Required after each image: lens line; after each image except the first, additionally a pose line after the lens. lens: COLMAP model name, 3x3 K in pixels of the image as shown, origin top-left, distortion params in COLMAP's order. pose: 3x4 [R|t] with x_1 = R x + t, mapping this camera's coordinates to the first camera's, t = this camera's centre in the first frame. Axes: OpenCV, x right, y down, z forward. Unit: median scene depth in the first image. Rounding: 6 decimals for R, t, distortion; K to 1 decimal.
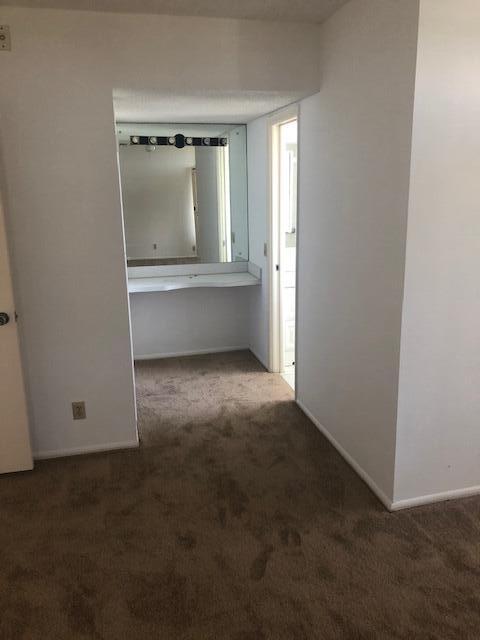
lens RADIAL K [[528.4, 0, 237.1], [0, 528.4, 307.9], [0, 0, 1]] dist [0.009748, -0.006952]
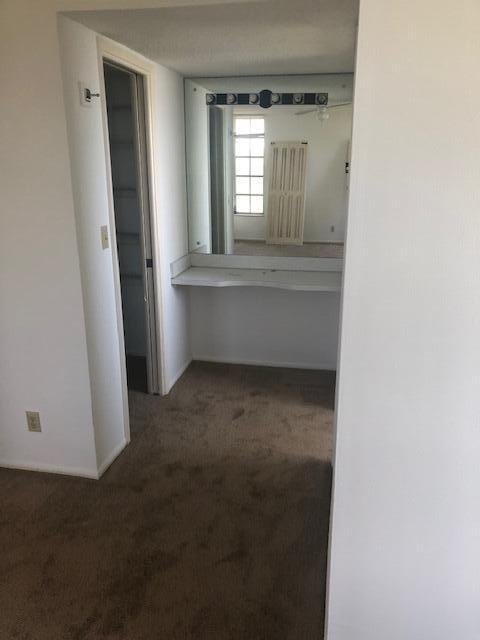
lens RADIAL K [[519.3, 0, 238.4], [0, 519.3, 316.9], [0, 0, 1]] dist [0.004163, 0.006135]
pose [[0.898335, 0.139711, -0.416503, 0.240134], [-0.113956, 0.989738, 0.086210, -0.060792], [0.424274, -0.029982, 0.905037, 0.295614]]
